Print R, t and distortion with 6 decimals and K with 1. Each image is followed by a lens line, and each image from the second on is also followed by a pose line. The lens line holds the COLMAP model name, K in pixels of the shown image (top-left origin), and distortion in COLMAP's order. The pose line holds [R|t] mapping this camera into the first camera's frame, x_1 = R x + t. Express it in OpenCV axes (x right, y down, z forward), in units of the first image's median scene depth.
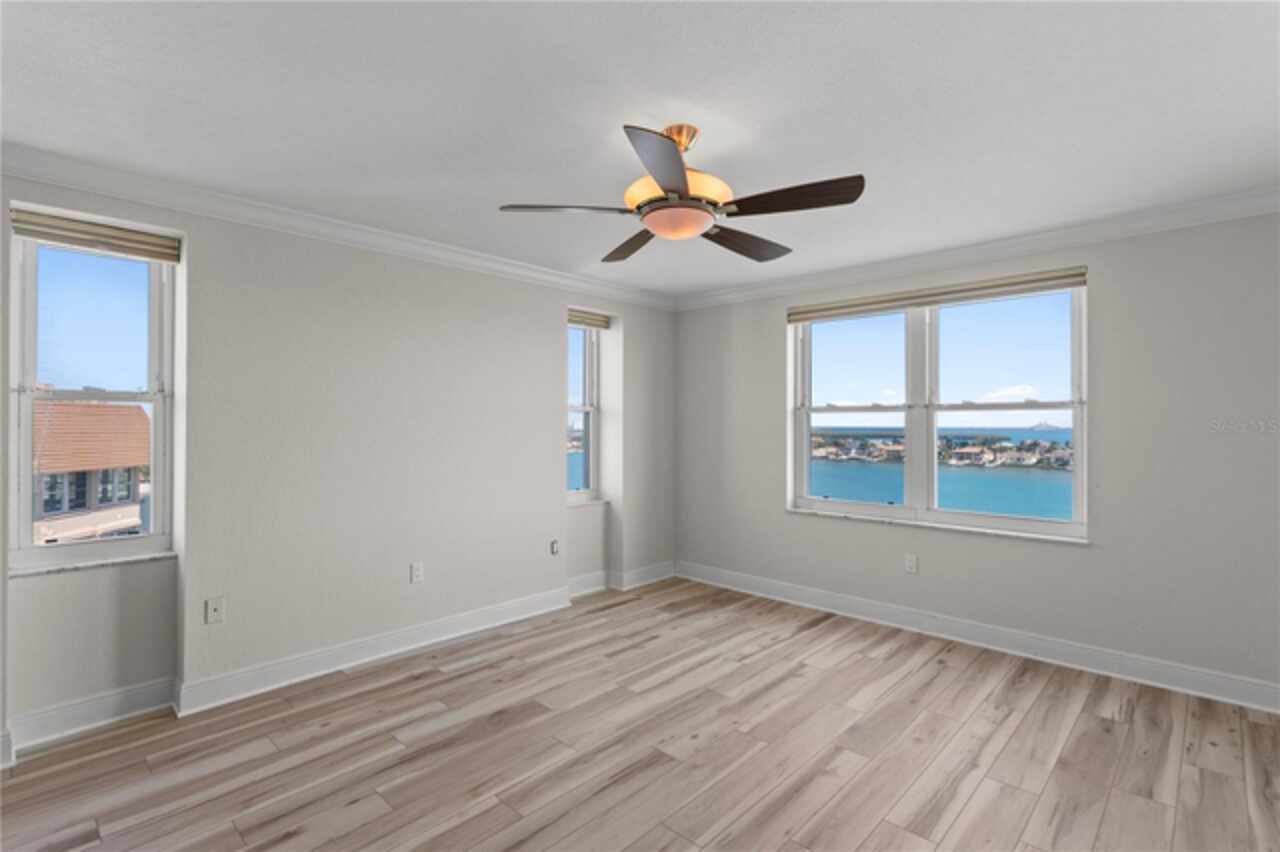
lens RADIAL K [[599.4, 0, 638.6], [0, 599.4, 423.9], [0, 0, 1]] dist [-0.002306, 0.000948]
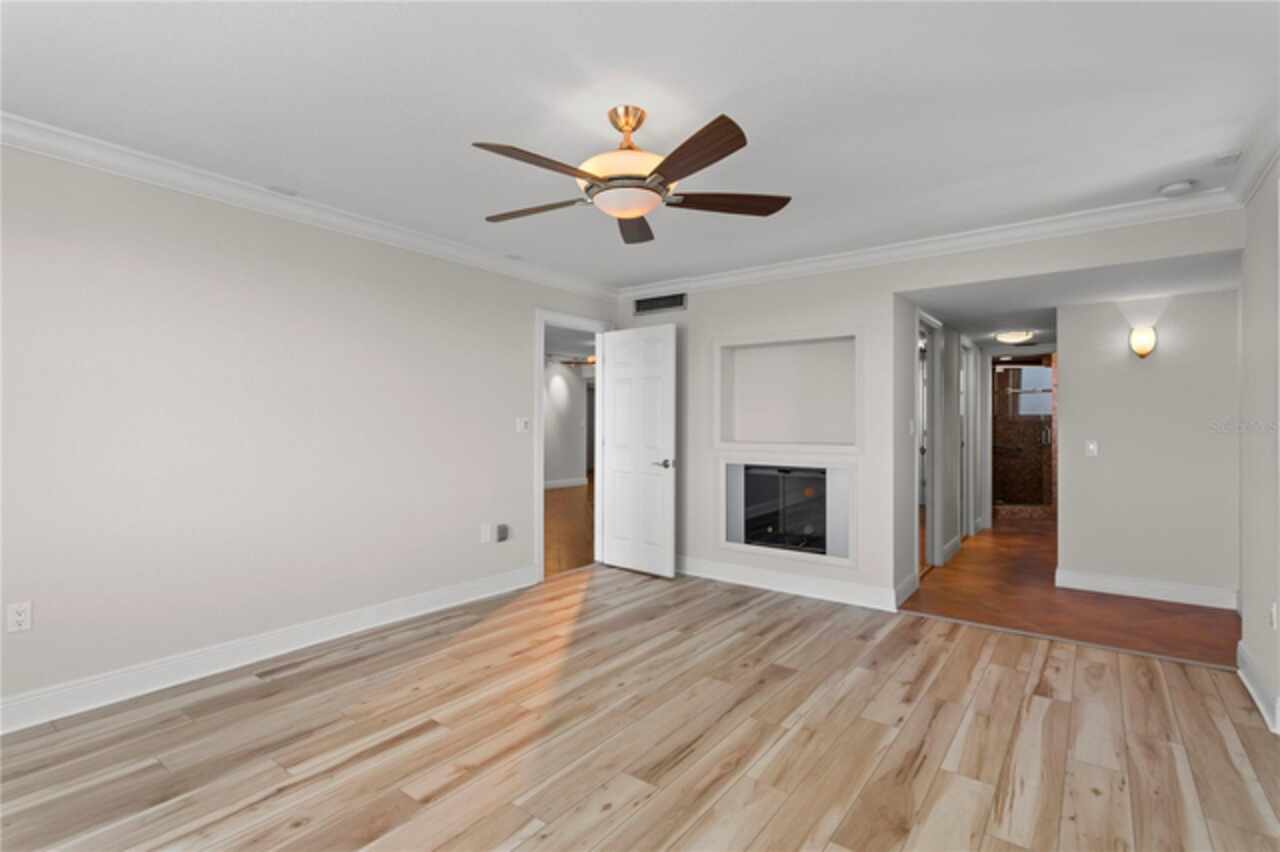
lens RADIAL K [[599.4, 0, 639.9], [0, 599.4, 422.2], [0, 0, 1]] dist [-0.002306, 0.000948]
pose [[-0.993342, -0.003896, -0.115138, 0.153325], [-0.003789, 0.999992, -0.001150, 0.046005], [0.115142, -0.000706, -0.993349, 1.907148]]
